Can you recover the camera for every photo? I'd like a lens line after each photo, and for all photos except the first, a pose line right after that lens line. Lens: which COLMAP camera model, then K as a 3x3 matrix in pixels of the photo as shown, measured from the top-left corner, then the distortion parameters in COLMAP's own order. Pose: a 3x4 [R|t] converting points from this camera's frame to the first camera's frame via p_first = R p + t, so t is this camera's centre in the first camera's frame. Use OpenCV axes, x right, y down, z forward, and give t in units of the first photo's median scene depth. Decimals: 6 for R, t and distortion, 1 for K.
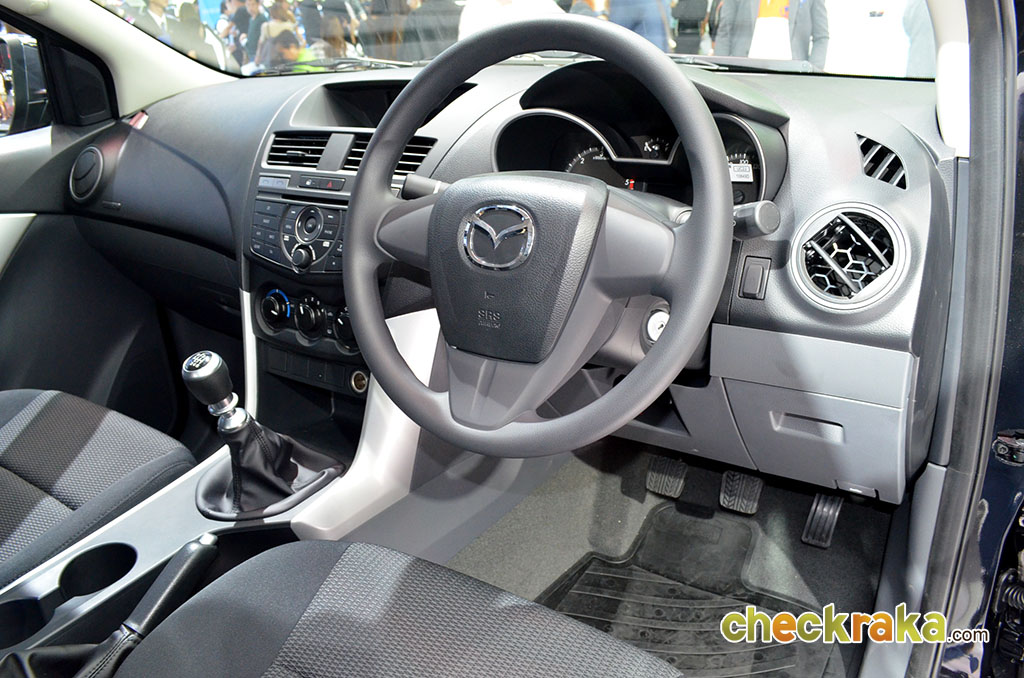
lens RADIAL K [[784.0, 0, 512.0], [0, 784.0, 339.0], [0, 0, 1]] dist [-0.118017, -0.005764]
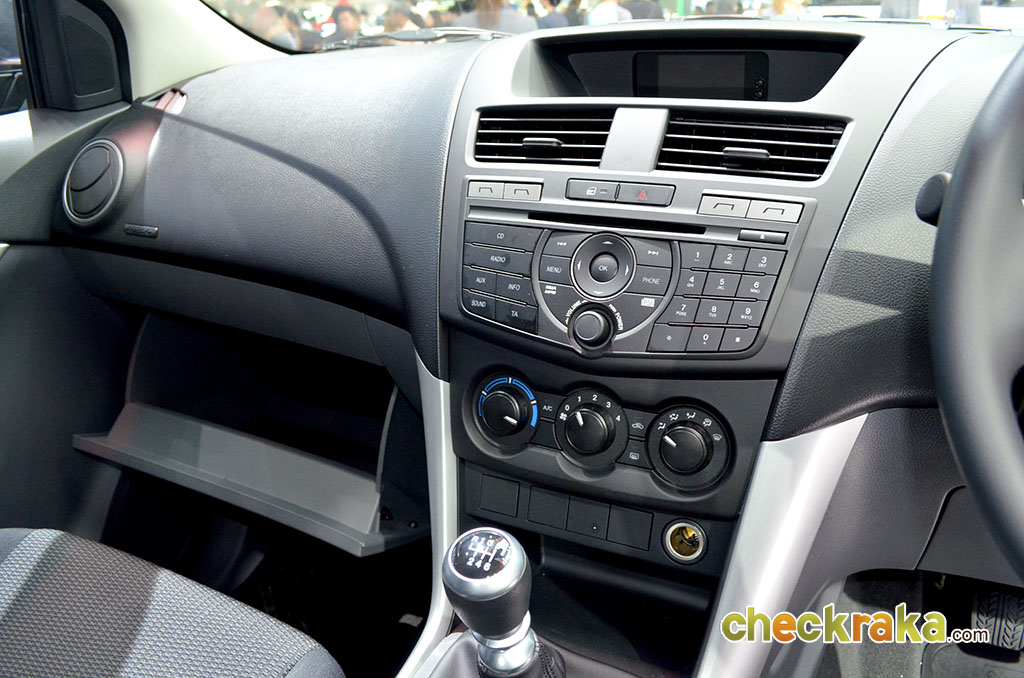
lens RADIAL K [[784.0, 0, 512.0], [0, 784.0, 339.0], [0, 0, 1]] dist [-0.118017, -0.005764]
pose [[0.994072, -0.015410, 0.107622, -0.352647], [0.019513, 0.999118, -0.037177, -0.069199], [-0.106954, 0.039057, 0.993497, 0.412106]]
